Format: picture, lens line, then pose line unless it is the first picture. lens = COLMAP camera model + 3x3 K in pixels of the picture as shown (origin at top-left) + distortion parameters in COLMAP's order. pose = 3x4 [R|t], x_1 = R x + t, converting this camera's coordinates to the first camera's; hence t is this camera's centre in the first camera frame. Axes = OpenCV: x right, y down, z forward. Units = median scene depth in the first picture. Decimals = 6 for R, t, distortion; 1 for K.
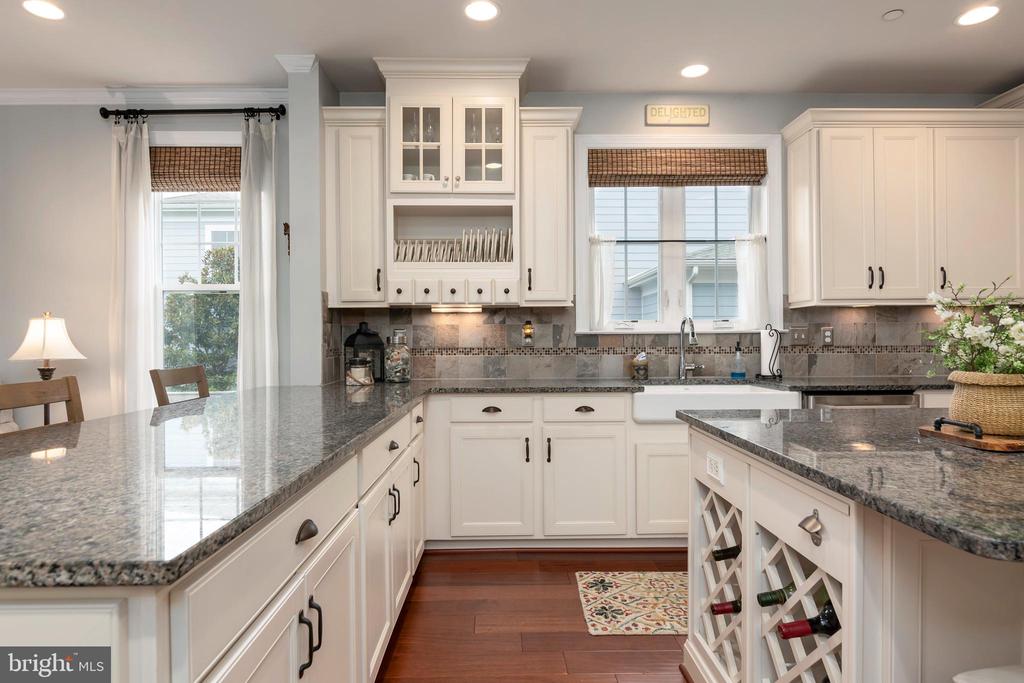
lens RADIAL K [[574.0, 0, 518.0], [0, 574.0, 339.4], [0, 0, 1]] dist [0.007215, -0.006414]
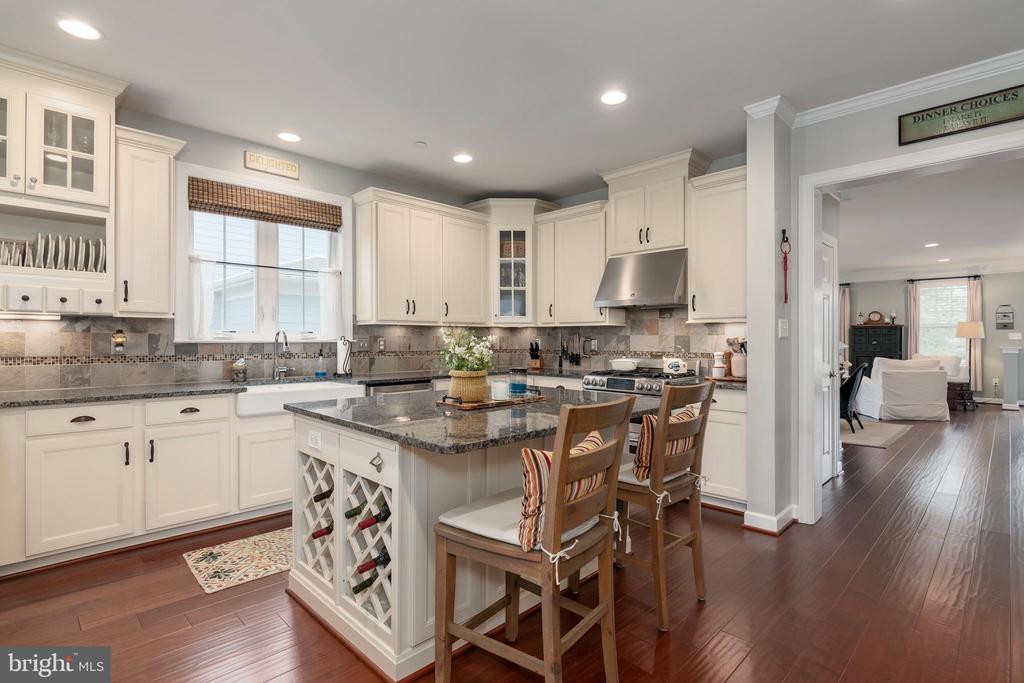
lens RADIAL K [[498.9, 0, 514.2], [0, 498.9, 344.4], [0, 0, 1]] dist [-0.000835, -0.001382]
pose [[0.719178, 0.001073, 0.694825, -0.099202], [-0.008027, 0.999945, 0.006764, -0.019214], [-0.694780, -0.010442, 0.719147, -0.141816]]
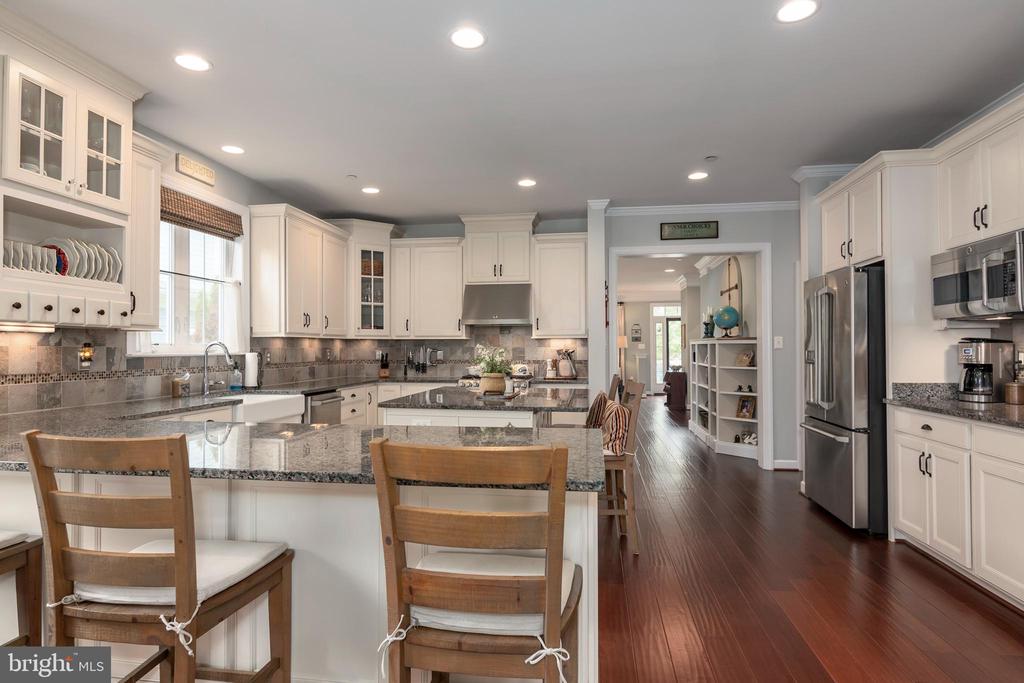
lens RADIAL K [[574.0, 0, 509.1], [0, 574.0, 346.9], [0, 0, 1]] dist [0.007215, -0.006414]
pose [[0.169500, 0.009357, 0.985486, -0.828365], [-0.002528, 0.999956, -0.009059, -0.020549], [-0.985527, -0.000956, 0.169516, 0.180708]]
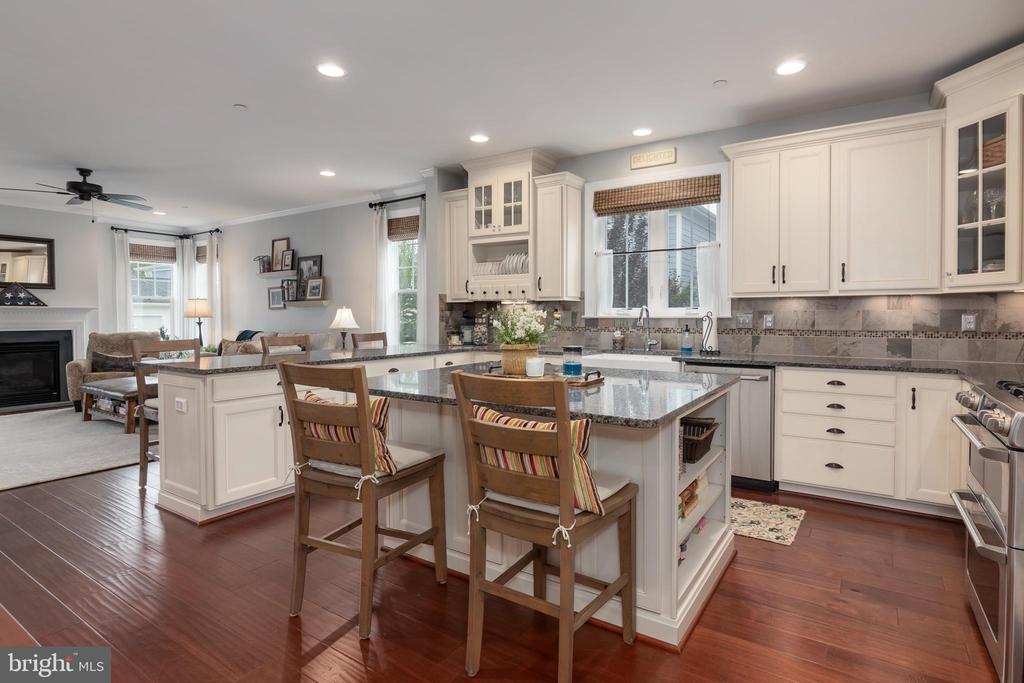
lens RADIAL K [[498.9, 0, 511.7], [0, 498.9, 334.0], [0, 0, 1]] dist [-0.000835, -0.001382]
pose [[0.834123, 0.026349, -0.550949, 0.703636], [-0.002950, 0.999057, 0.043313, -0.024521], [0.551571, -0.034503, 0.833414, -0.204828]]
